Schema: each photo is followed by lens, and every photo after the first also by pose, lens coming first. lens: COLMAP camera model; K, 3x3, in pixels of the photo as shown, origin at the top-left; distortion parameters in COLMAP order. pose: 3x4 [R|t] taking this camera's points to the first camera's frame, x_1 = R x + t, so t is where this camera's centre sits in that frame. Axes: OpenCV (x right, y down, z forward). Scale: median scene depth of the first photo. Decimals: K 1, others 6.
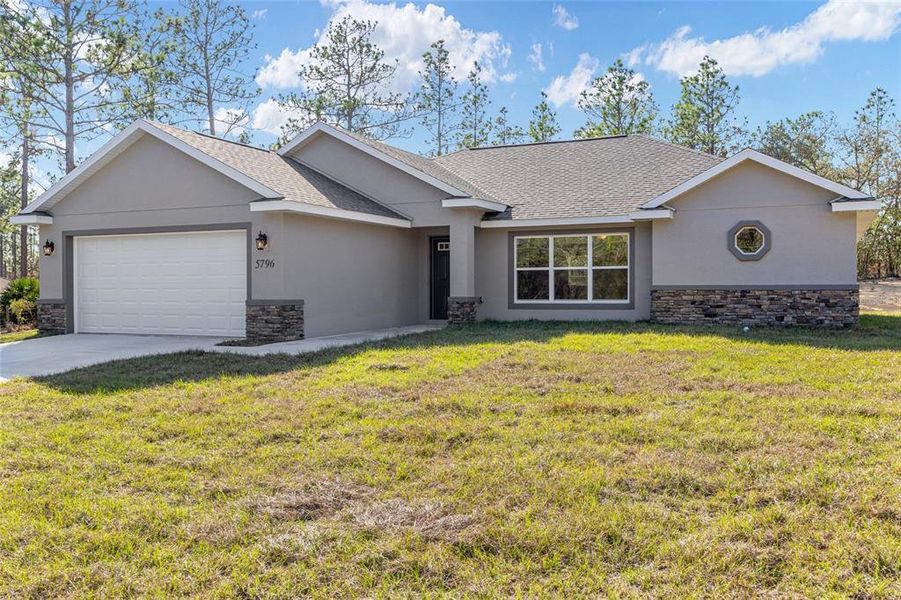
lens RADIAL K [[783.5, 0, 476.2], [0, 783.5, 298.2], [0, 0, 1]] dist [-0.002527, 0.002470]
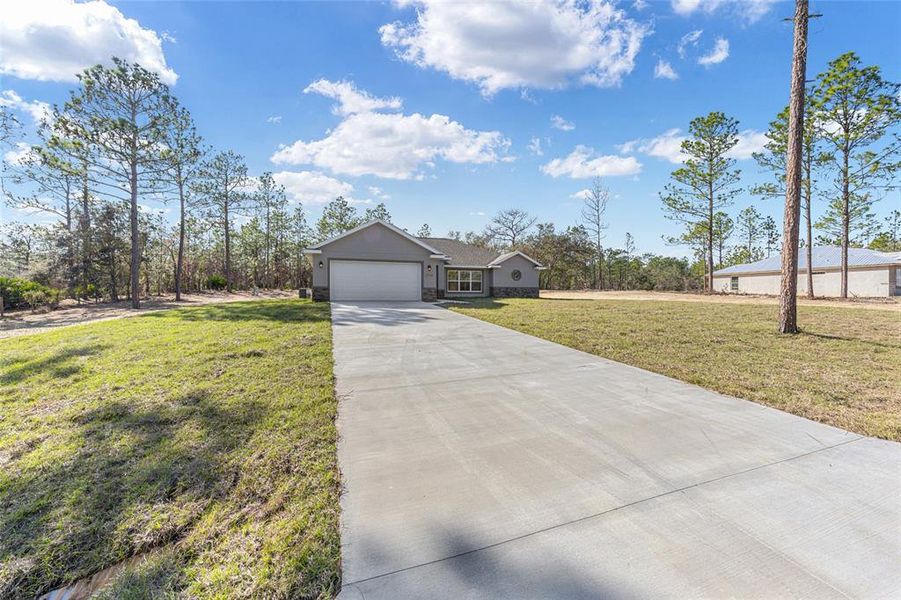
lens RADIAL K [[356.1, 0, 447.6], [0, 356.1, 313.0], [0, 0, 1]] dist [-0.001526, -0.000040]
pose [[0.731201, -0.025653, 0.681679, -0.980607], [0.003728, 0.999428, 0.033611, 0.046374], [-0.682152, -0.022036, 0.730879, -0.038190]]
